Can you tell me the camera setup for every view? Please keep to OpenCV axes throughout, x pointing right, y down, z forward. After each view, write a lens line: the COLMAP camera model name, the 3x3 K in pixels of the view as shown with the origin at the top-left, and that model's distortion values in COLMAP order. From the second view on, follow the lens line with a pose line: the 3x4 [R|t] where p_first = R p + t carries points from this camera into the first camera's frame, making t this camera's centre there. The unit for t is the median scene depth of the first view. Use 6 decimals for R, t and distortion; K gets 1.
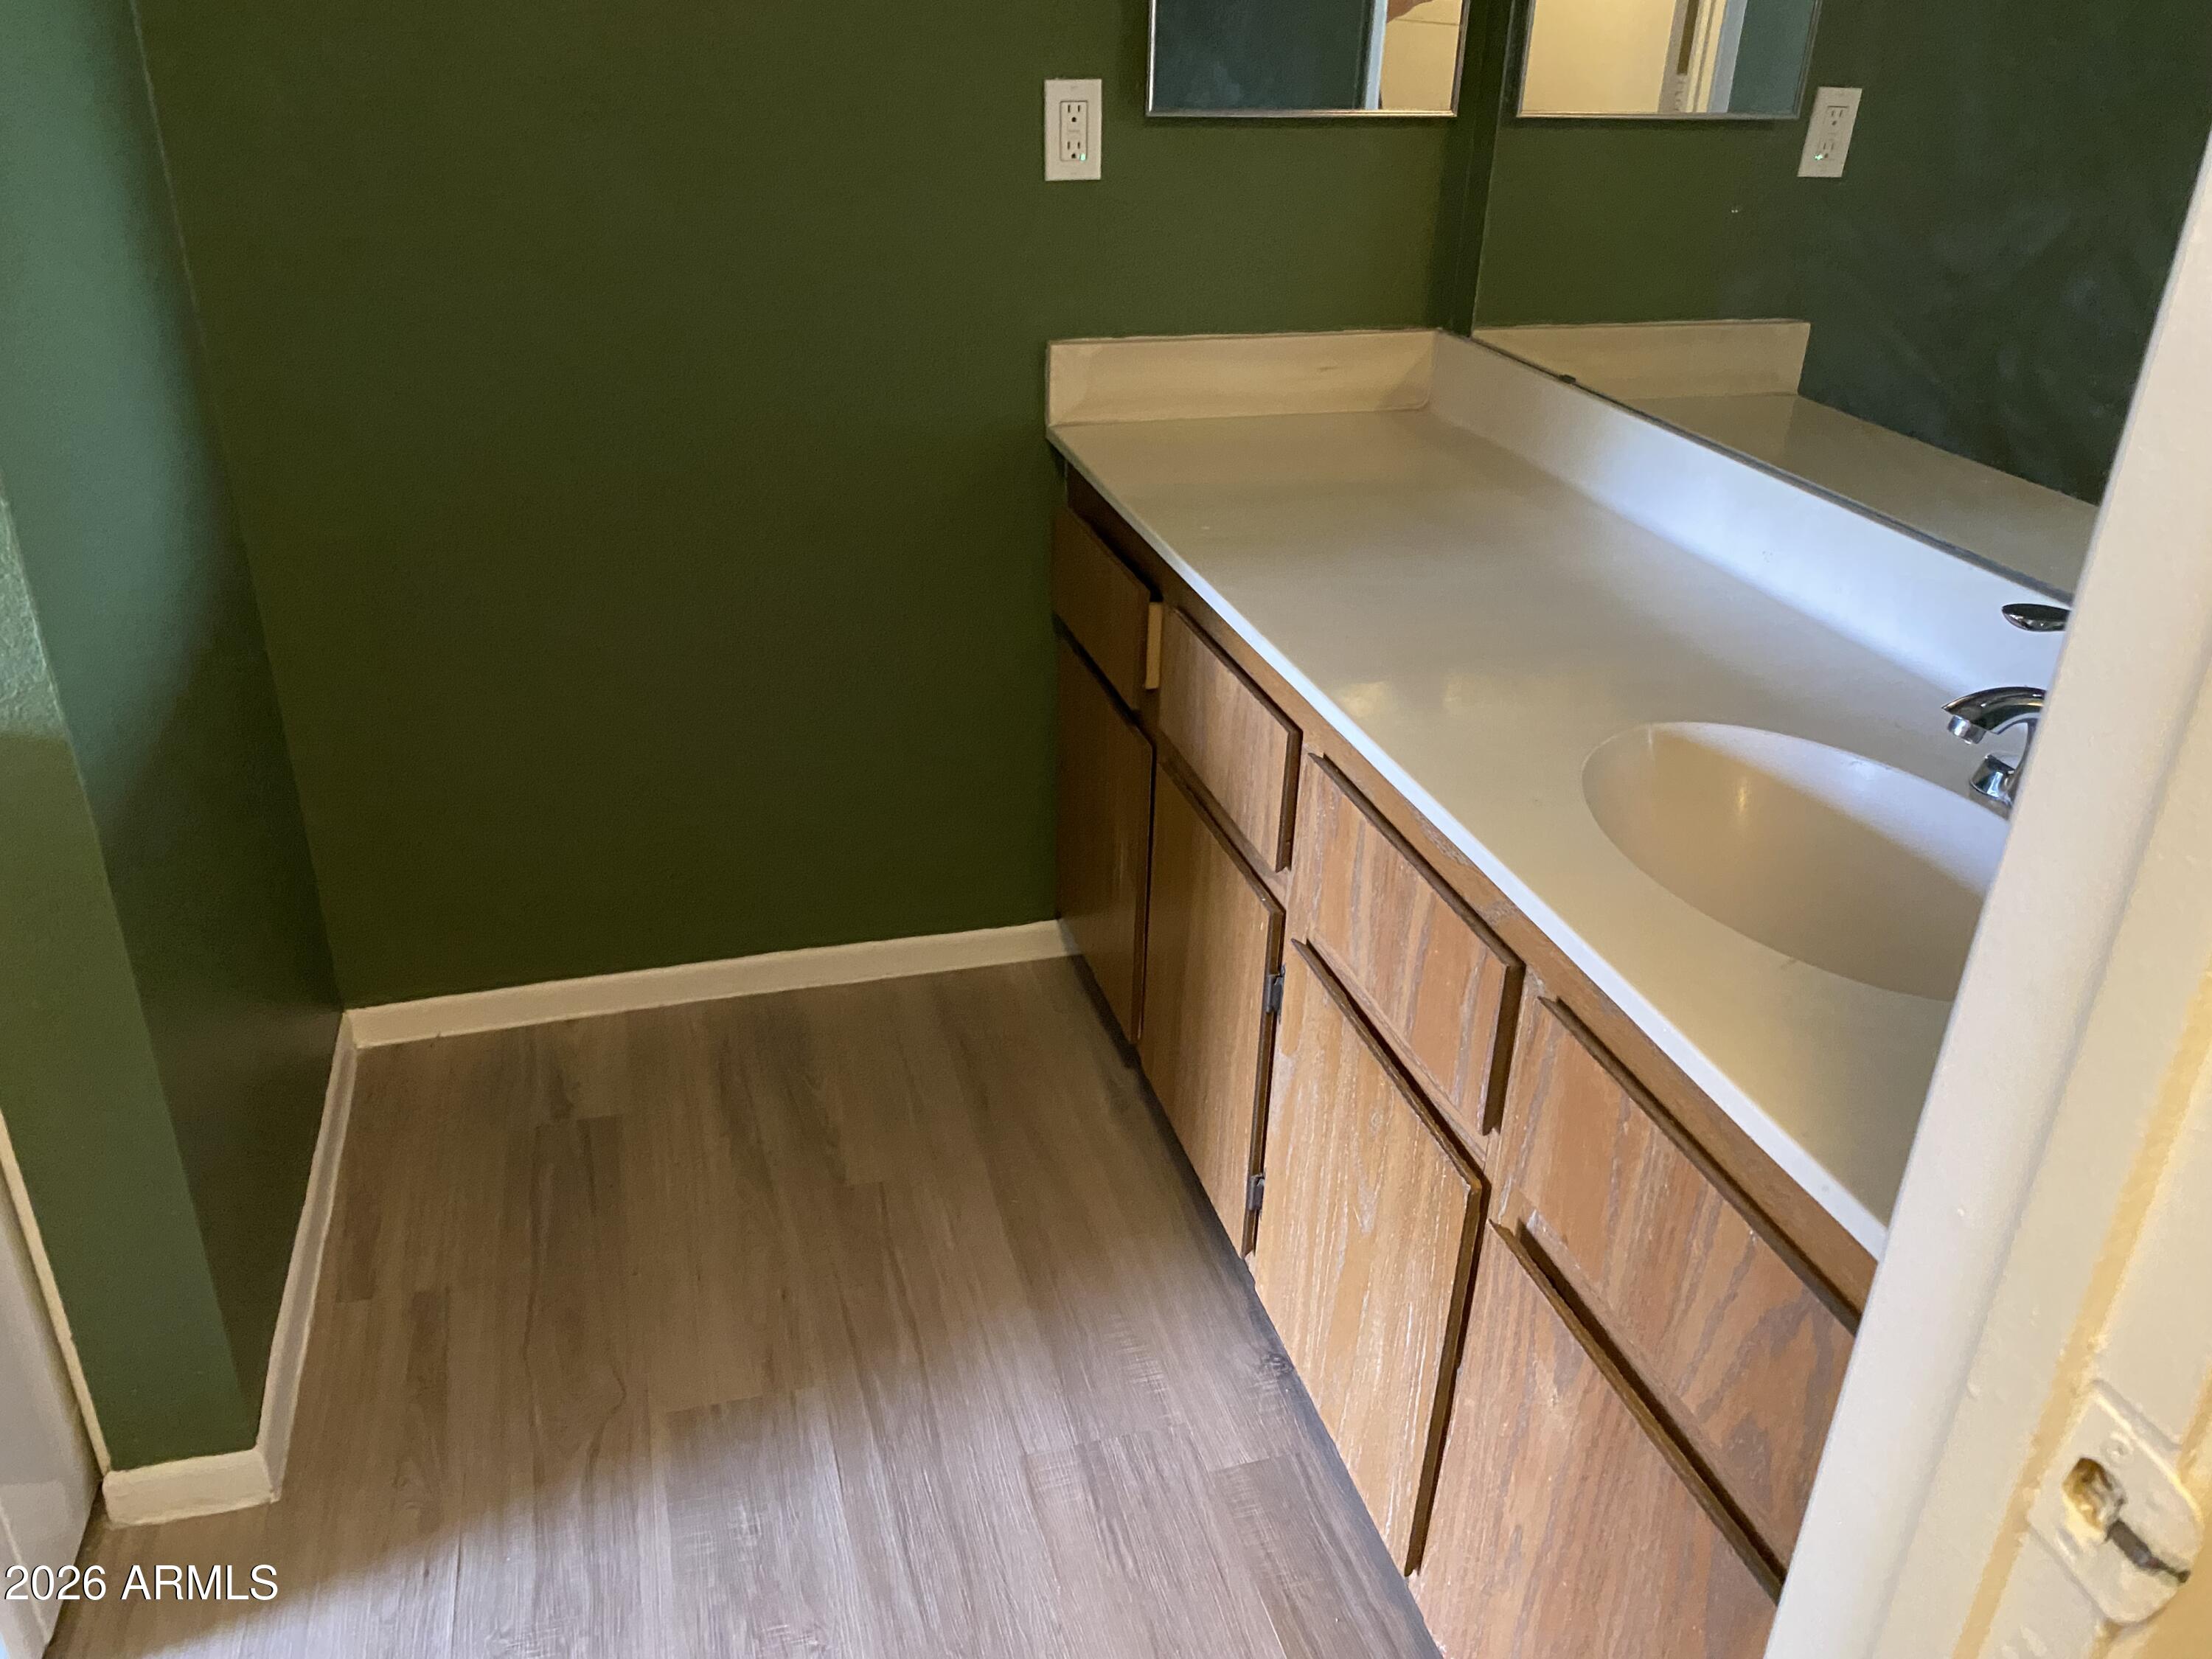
lens RADIAL K [[1676.6, 0, 1108.3], [0, 1676.6, 820.6], [0, 0, 1]] dist [0.025566, -0.028568]
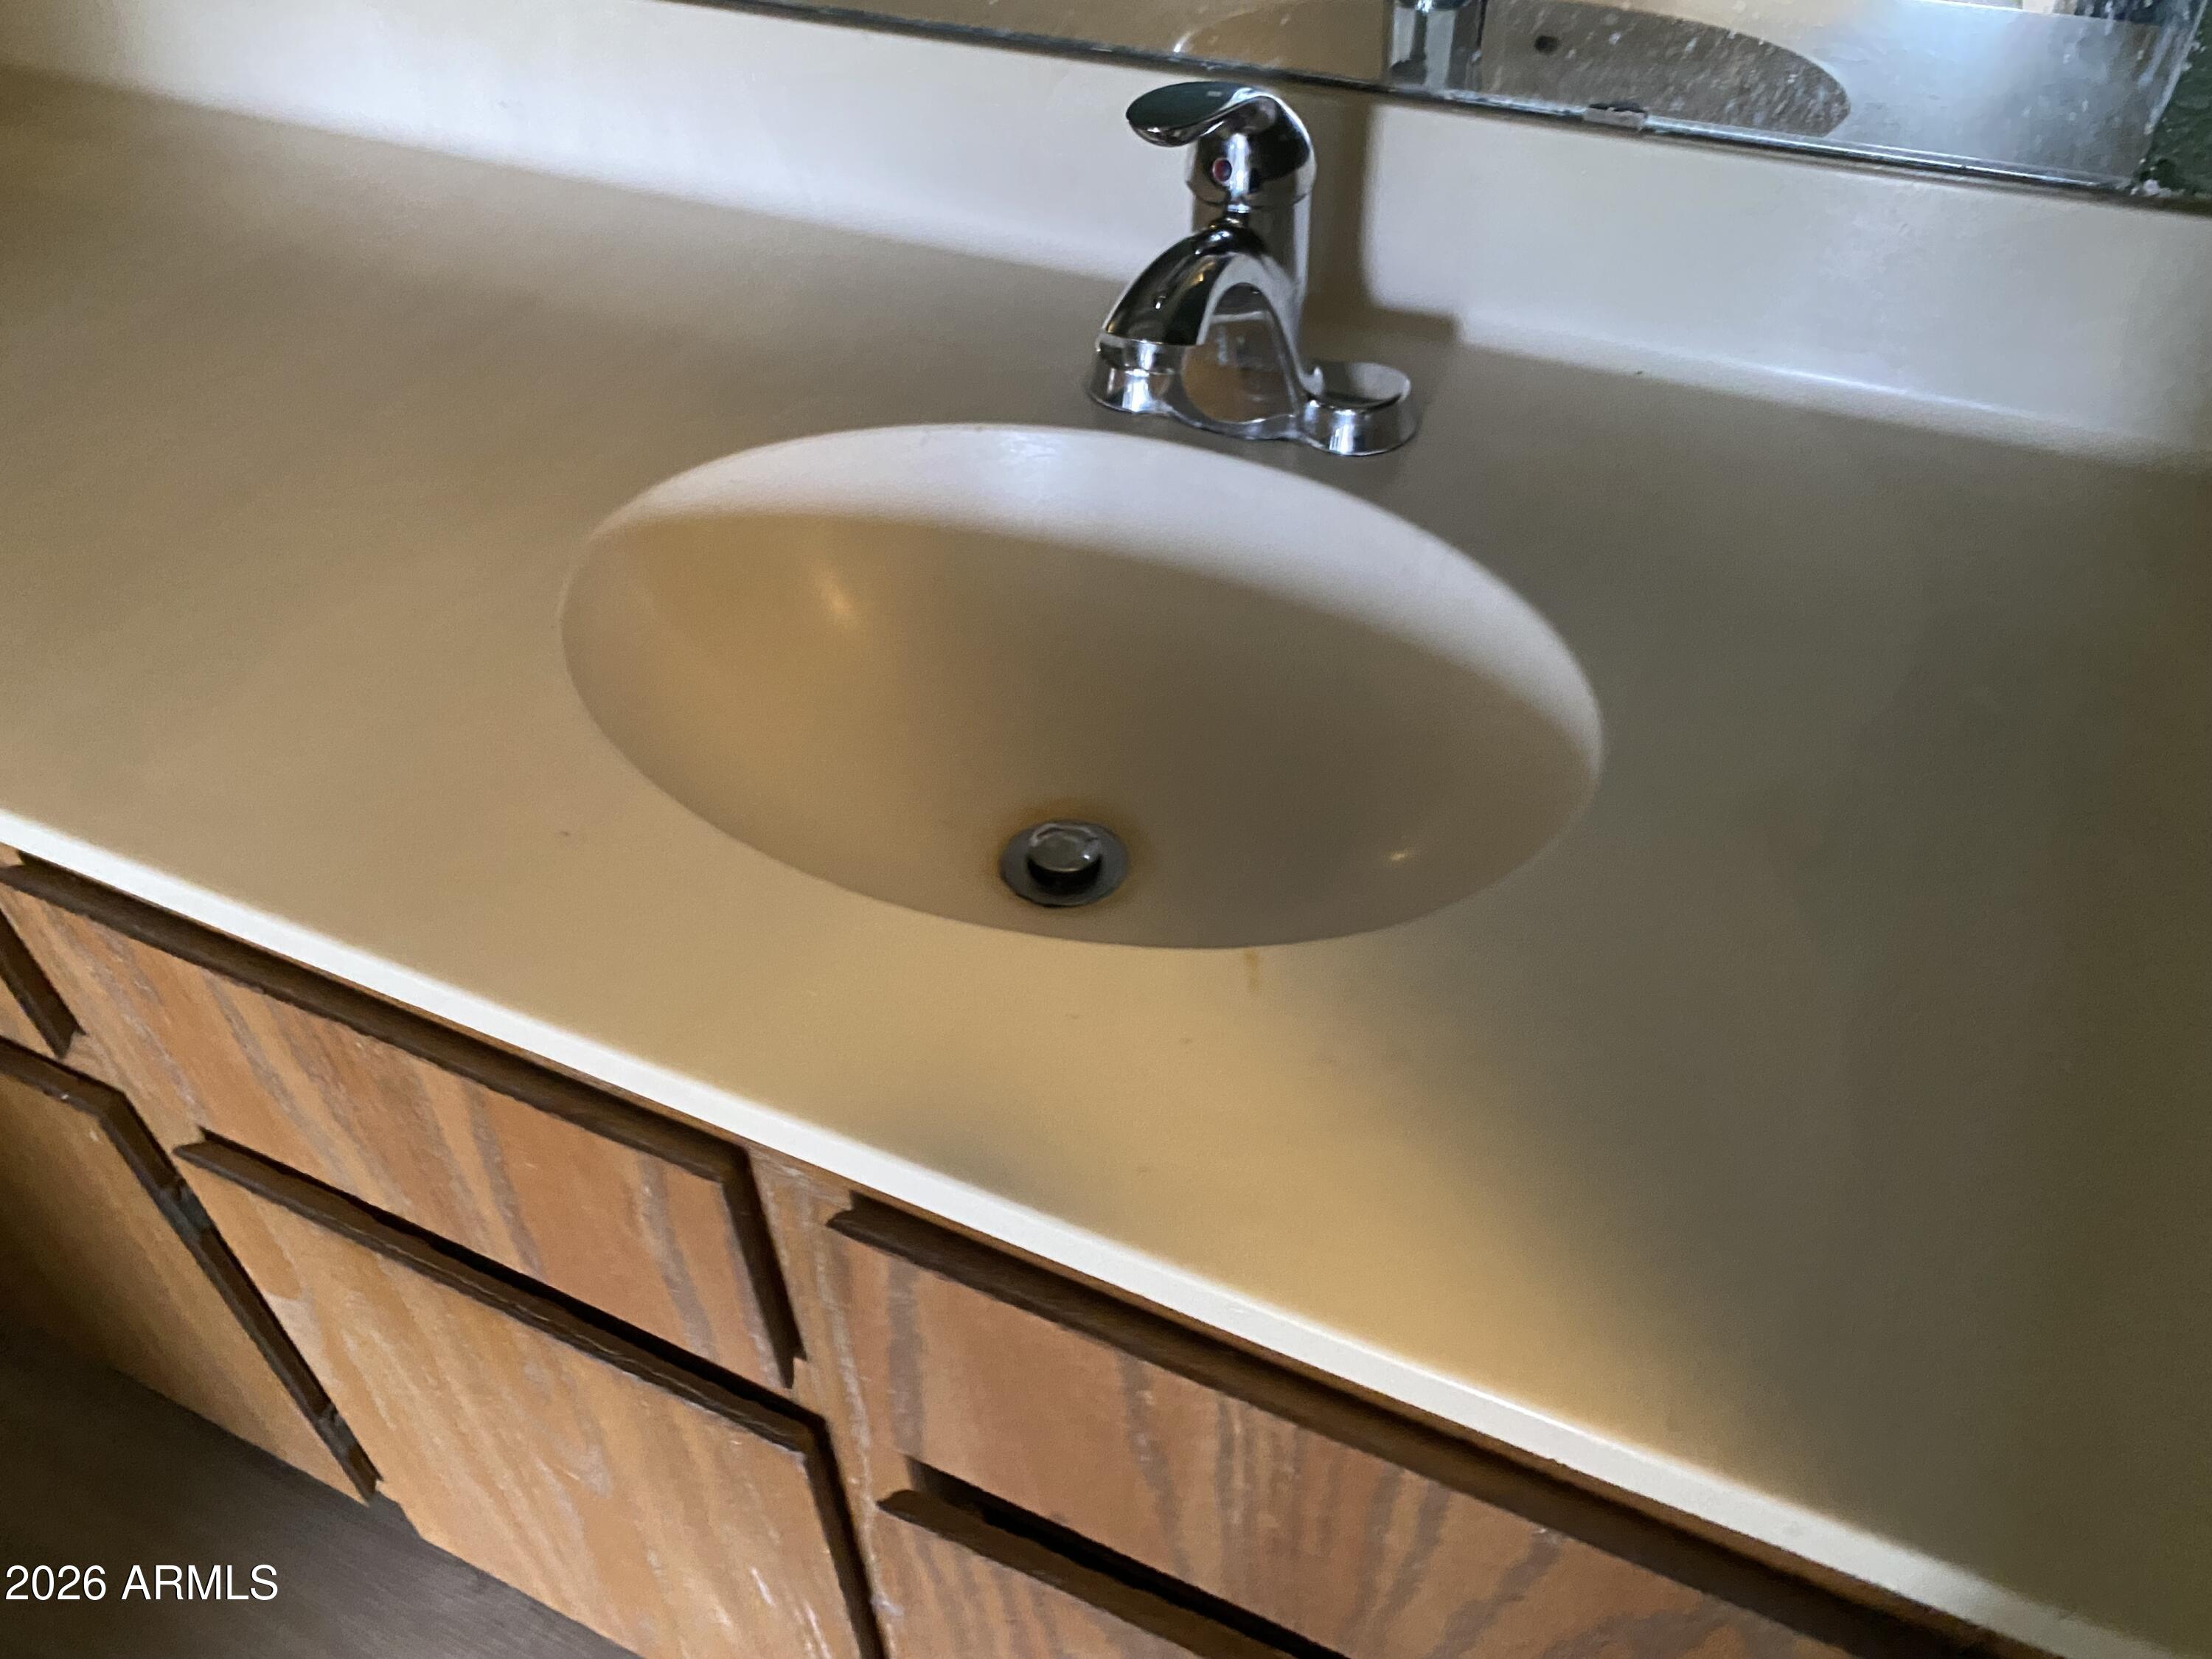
lens RADIAL K [[1676.6, 0, 1092.9], [0, 1676.6, 836.7], [0, 0, 1]] dist [0.025566, -0.028568]
pose [[0.661805, -0.547985, 0.511591, 0.089870], [0.375496, 0.832946, 0.406452, -0.125951], [-0.648858, -0.076891, 0.757015, 0.452920]]
